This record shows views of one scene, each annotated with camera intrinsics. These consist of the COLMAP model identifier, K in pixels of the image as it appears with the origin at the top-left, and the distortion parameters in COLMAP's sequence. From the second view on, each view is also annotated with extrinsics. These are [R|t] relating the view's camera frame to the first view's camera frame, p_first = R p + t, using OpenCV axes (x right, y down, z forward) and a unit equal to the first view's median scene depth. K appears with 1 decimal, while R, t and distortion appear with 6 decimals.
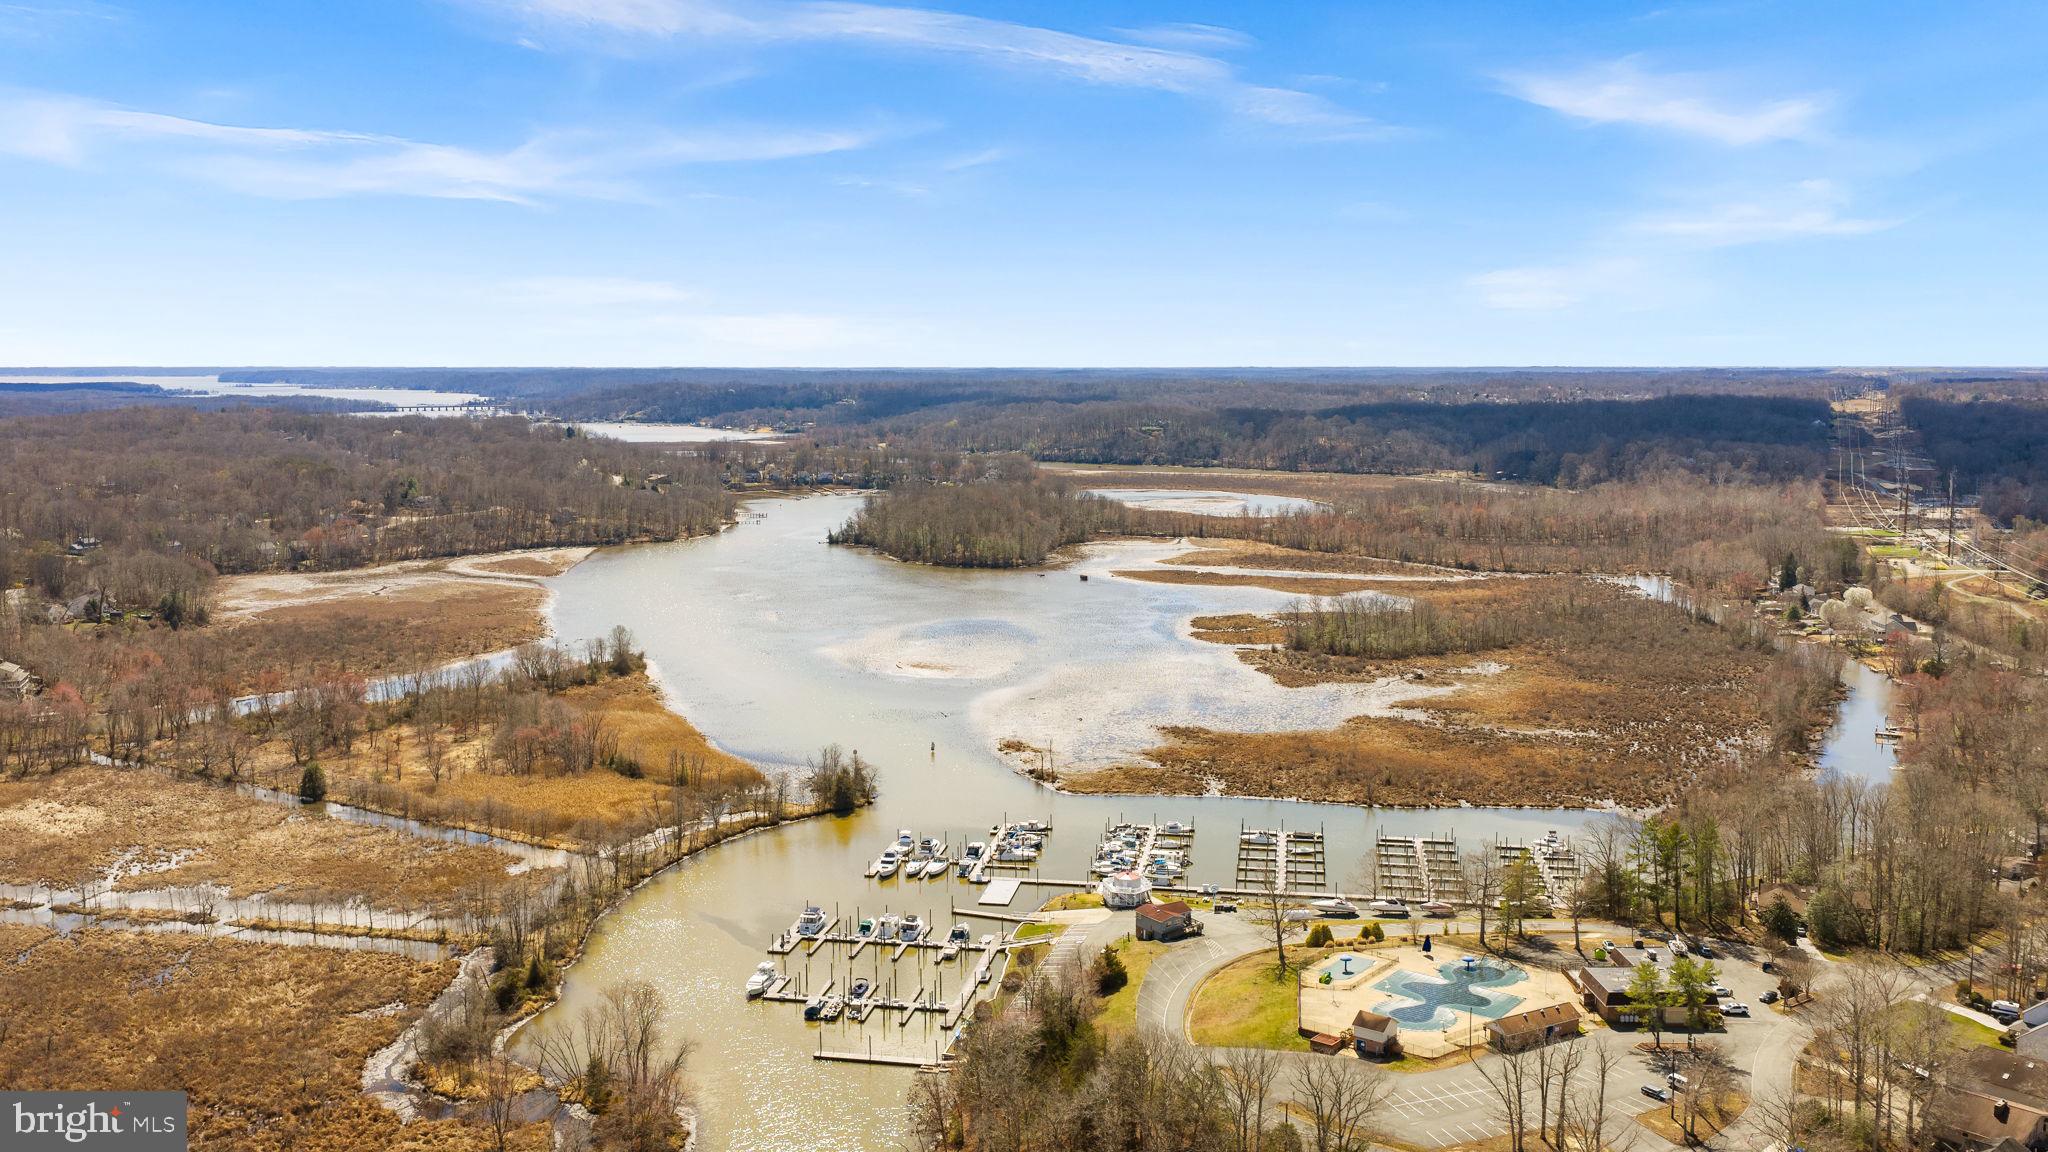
lens RADIAL K [[1735.4, 0, 1024.0], [0, 1735.4, 576.0], [0, 0, 1]] dist [0.034030, -0.068574]
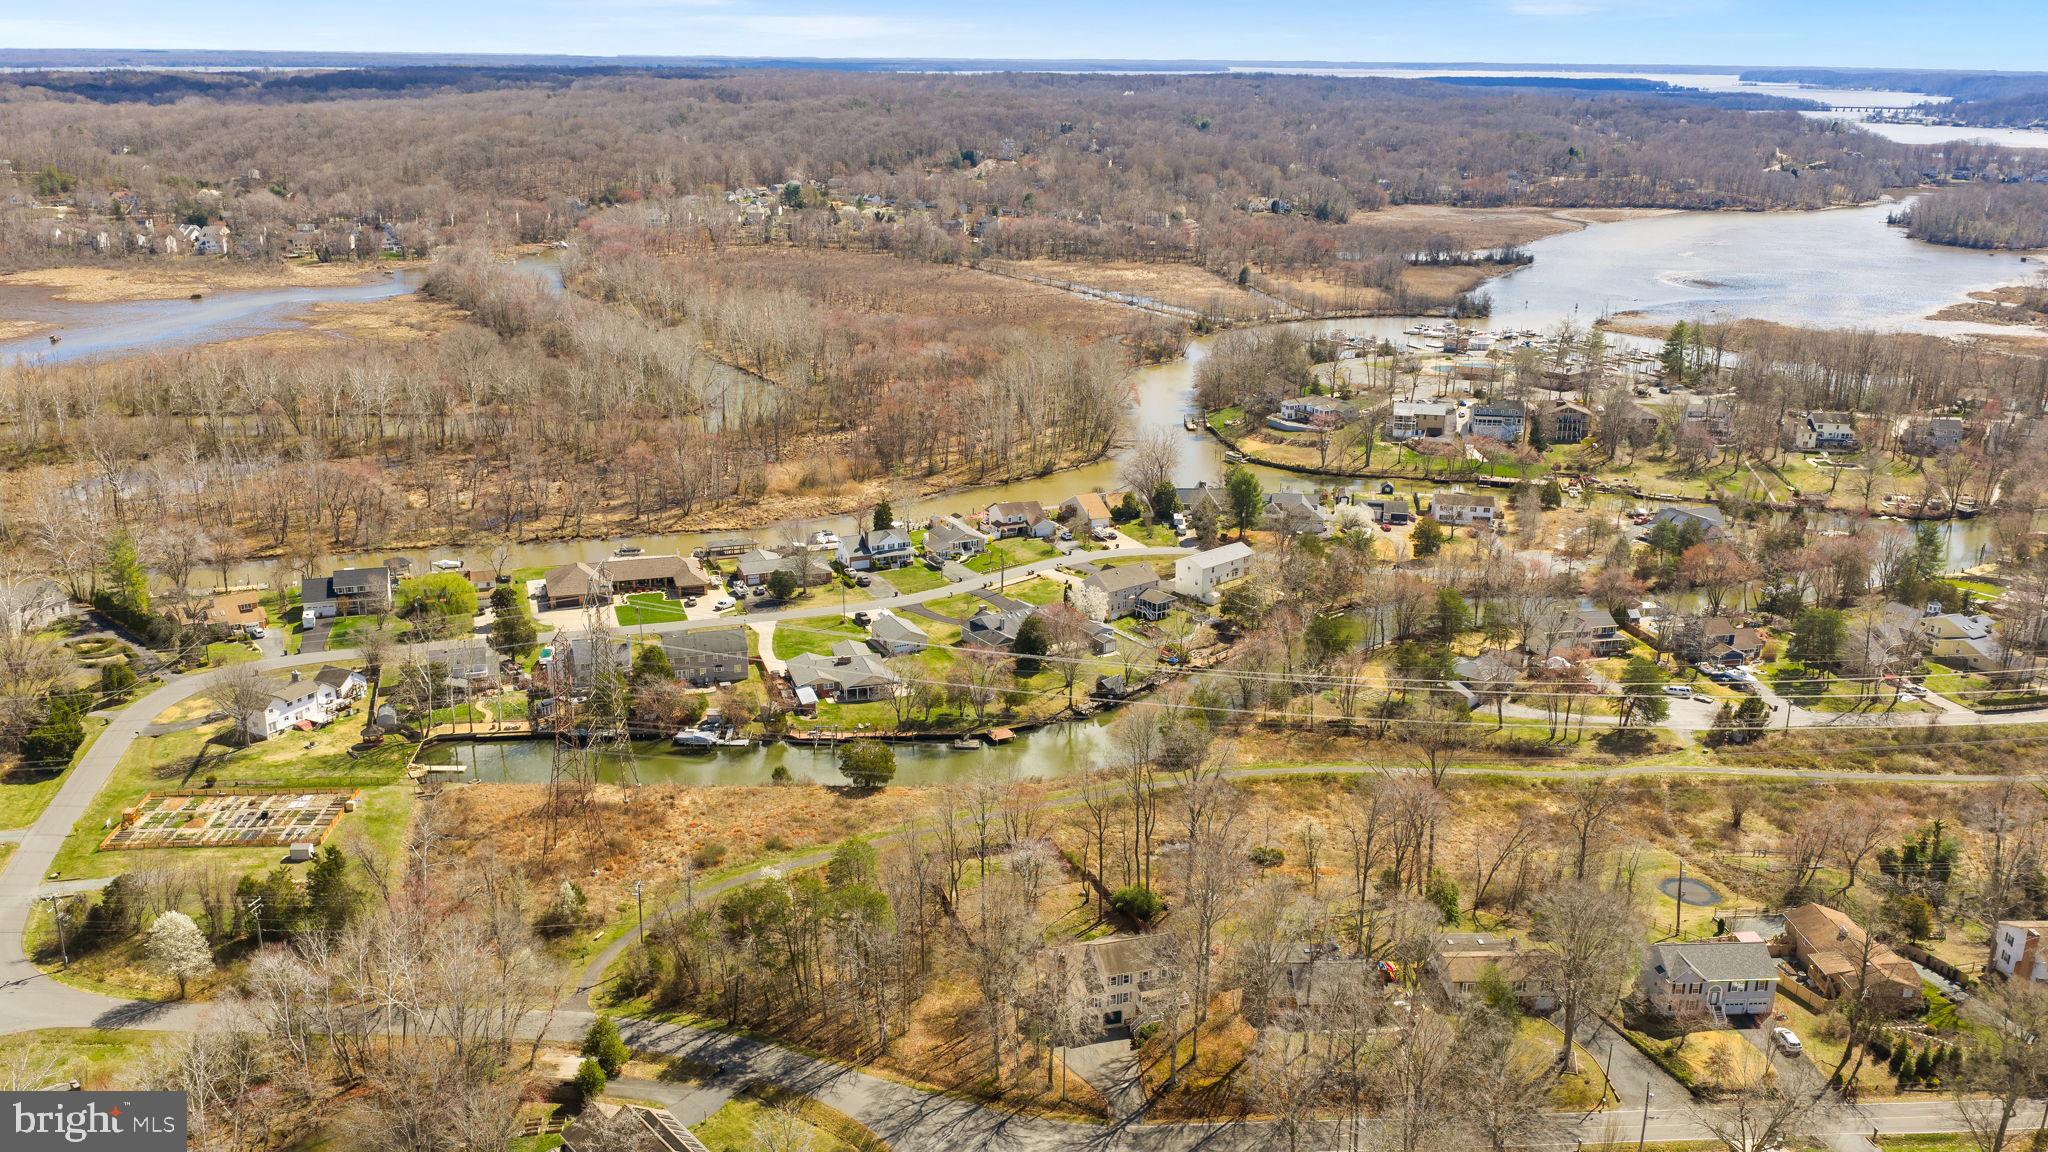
lens RADIAL K [[1699.8, 0, 1024.0], [0, 1699.8, 576.0], [0, 0, 1]] dist [0.036571, -0.076100]
pose [[0.667294, 0.225842, -0.709729, 0.391219], [-0.102334, 0.971682, 0.212982, 0.028463], [0.737731, -0.069492, 0.671509, -0.227843]]
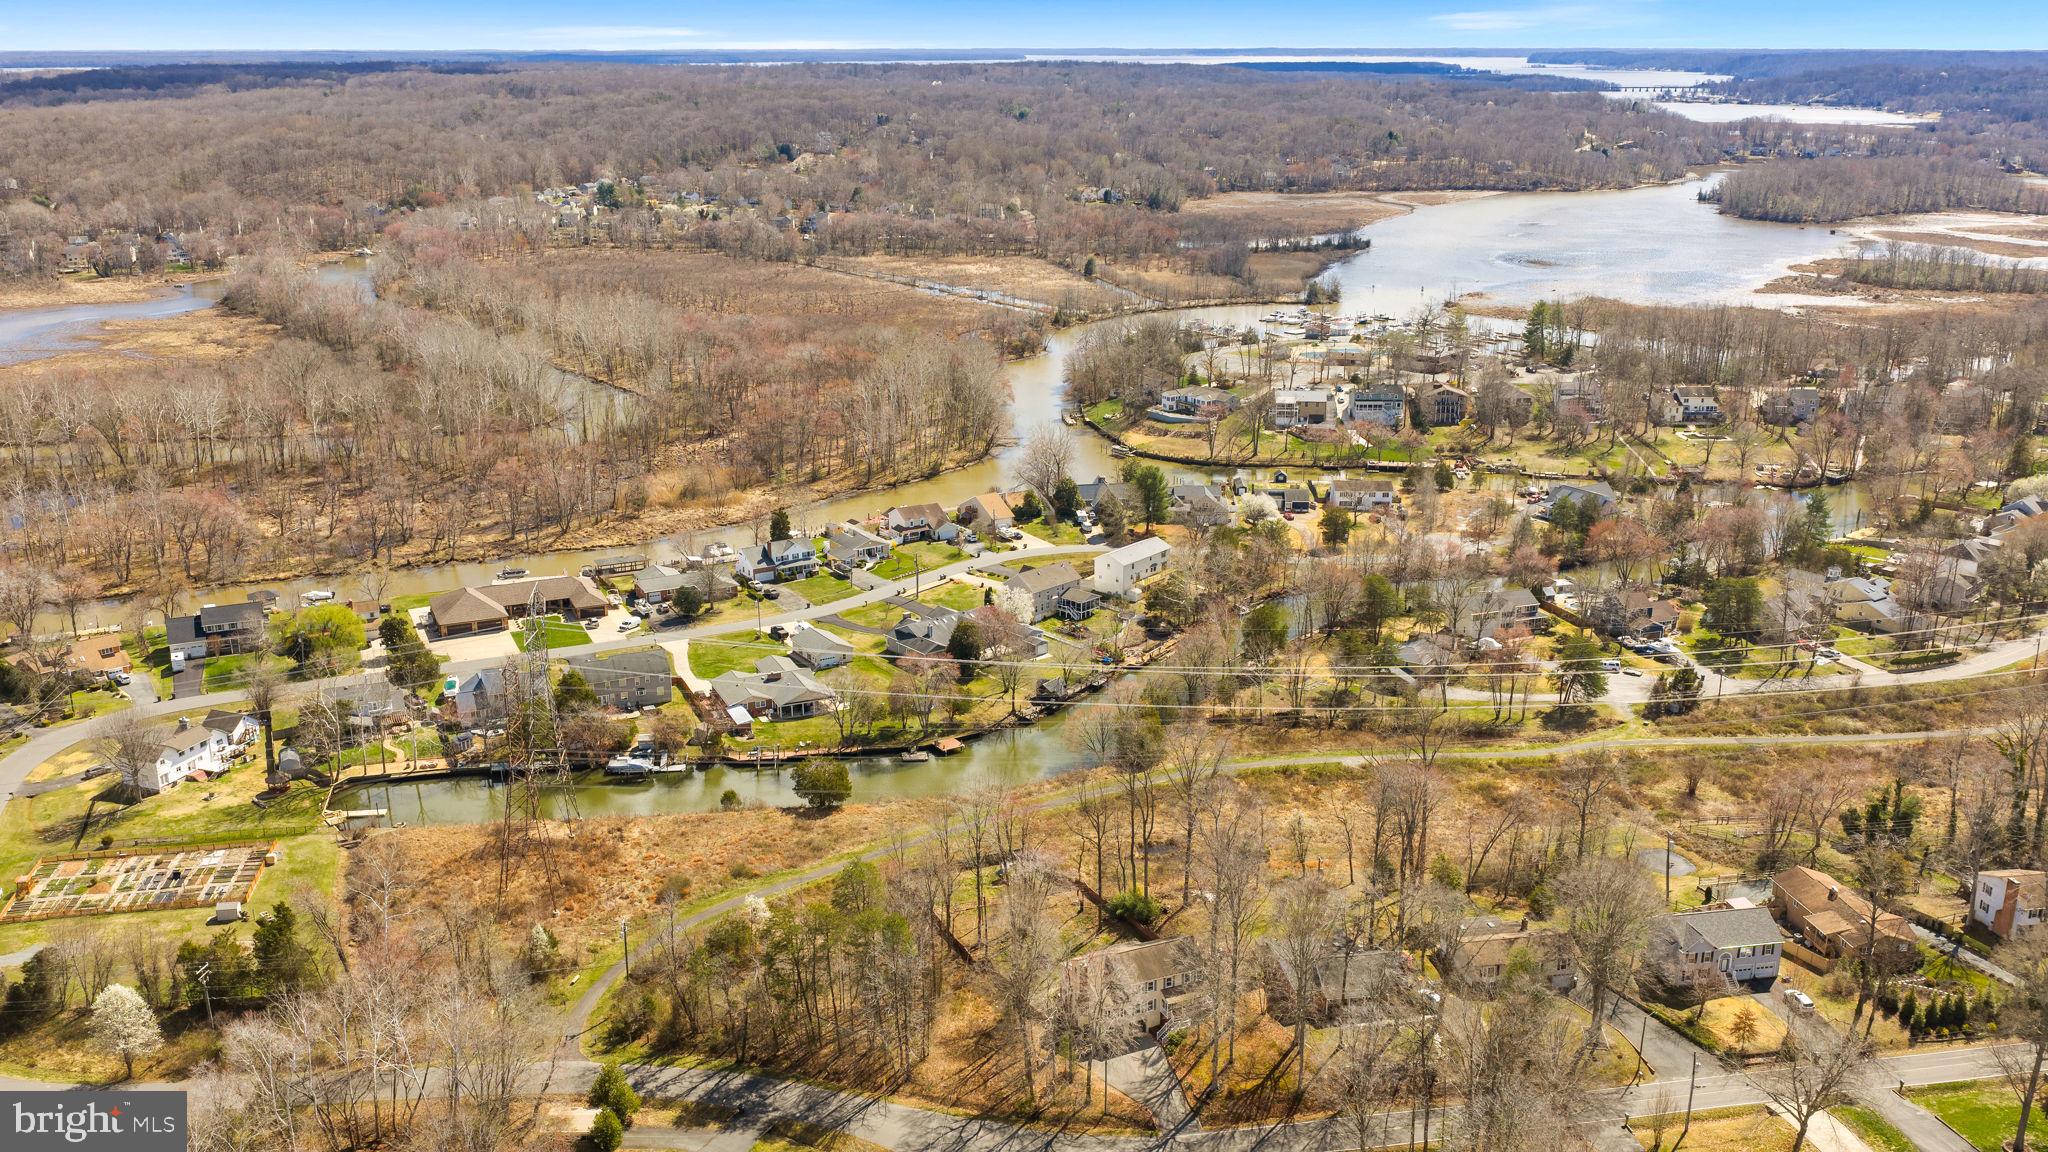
lens RADIAL K [[1745.5, 0, 1024.0], [0, 1745.5, 576.0], [0, 0, 1]] dist [0.034168, -0.070222]
pose [[0.748955, 0.193585, -0.633712, 0.375647], [-0.081777, 0.976065, 0.201517, 0.030518], [0.657555, -0.099104, 0.746860, -0.242341]]
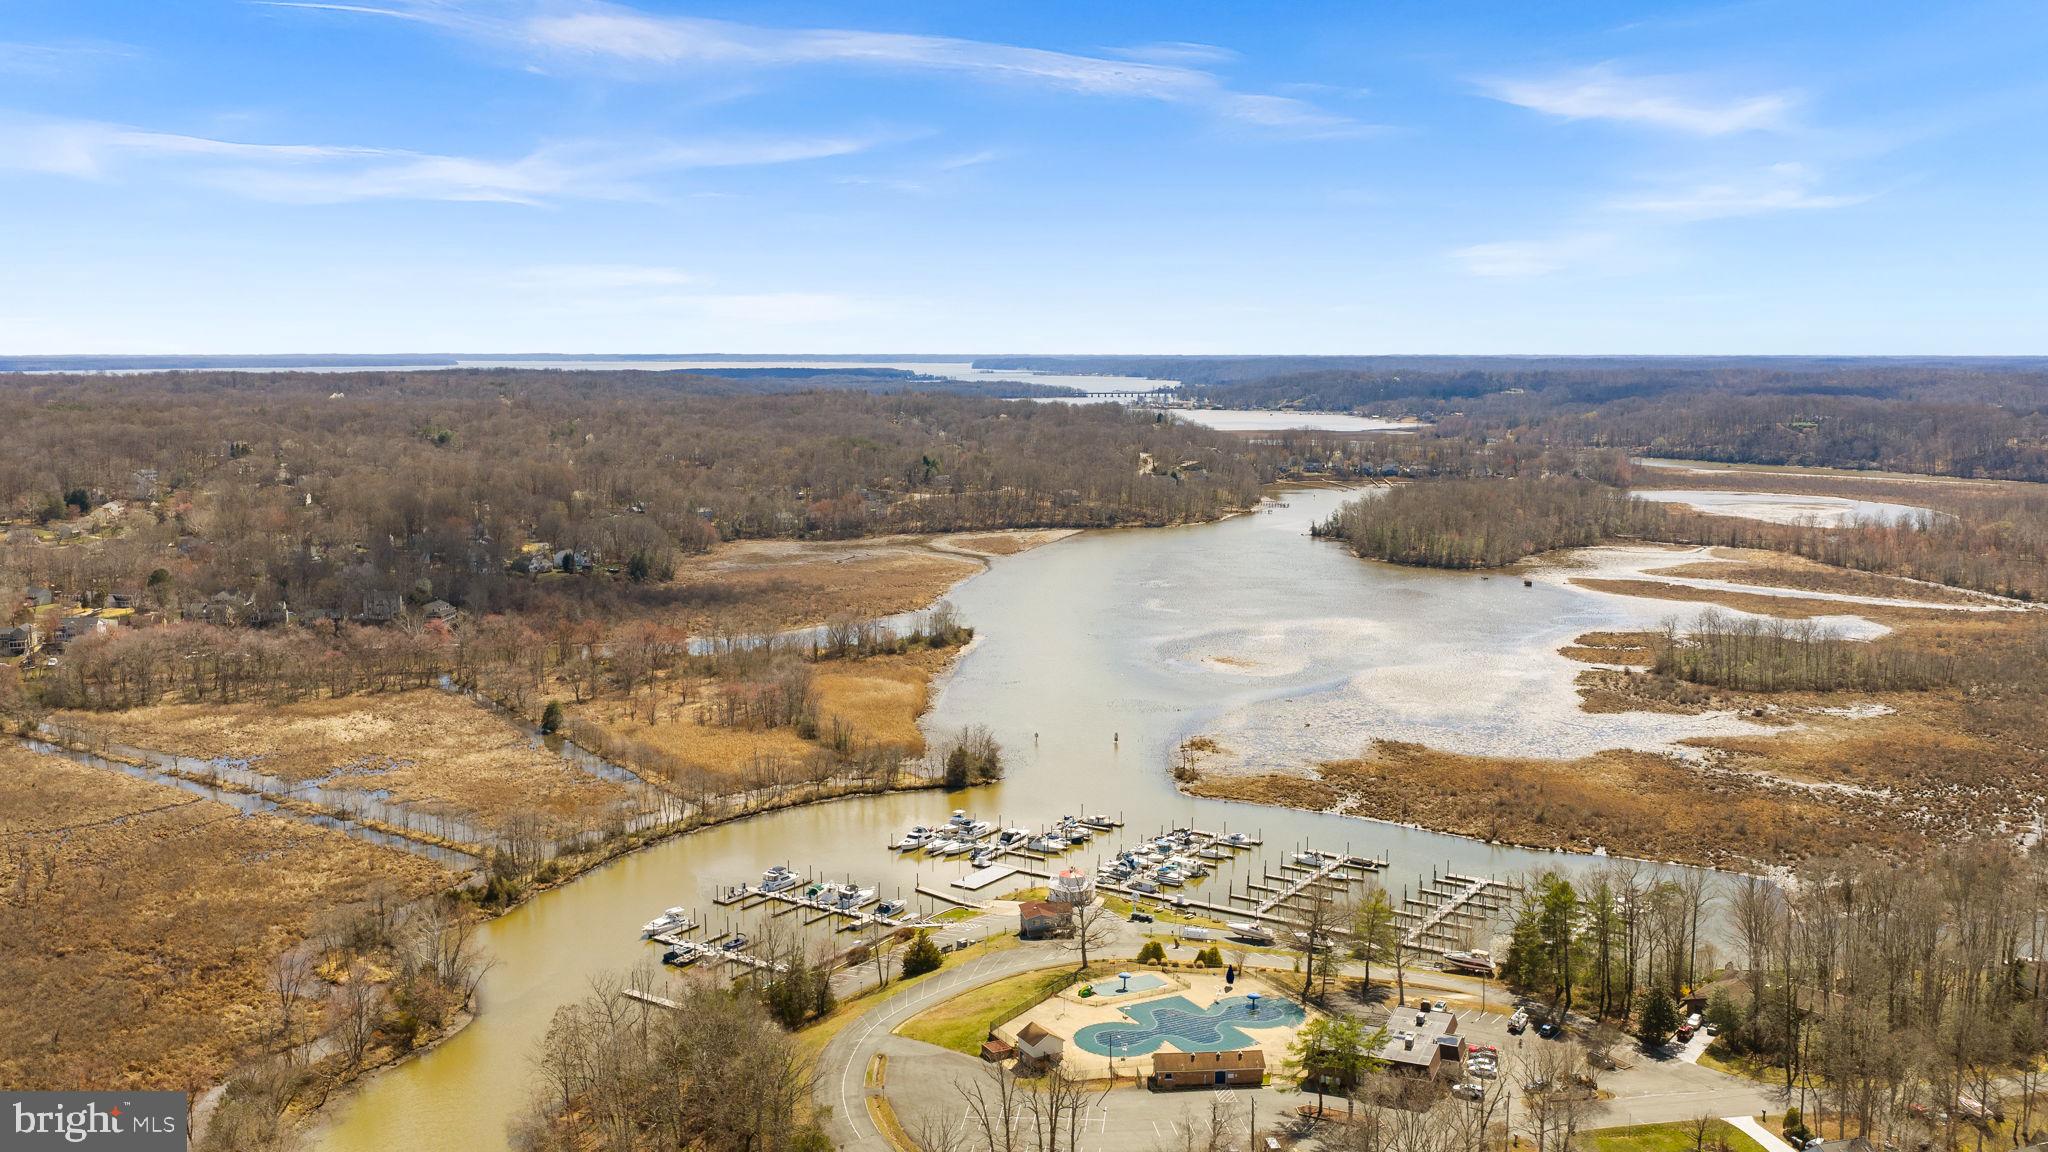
lens RADIAL K [[1770.5, 0, 1024.0], [0, 1770.5, 576.0], [0, 0, 1]] dist [0.036225, -0.078644]
pose [[0.913992, 0.052373, -0.402338, 0.150123], [-0.050669, 0.998605, 0.014885, -0.002869], [0.402556, 0.006781, 0.915370, 0.026785]]
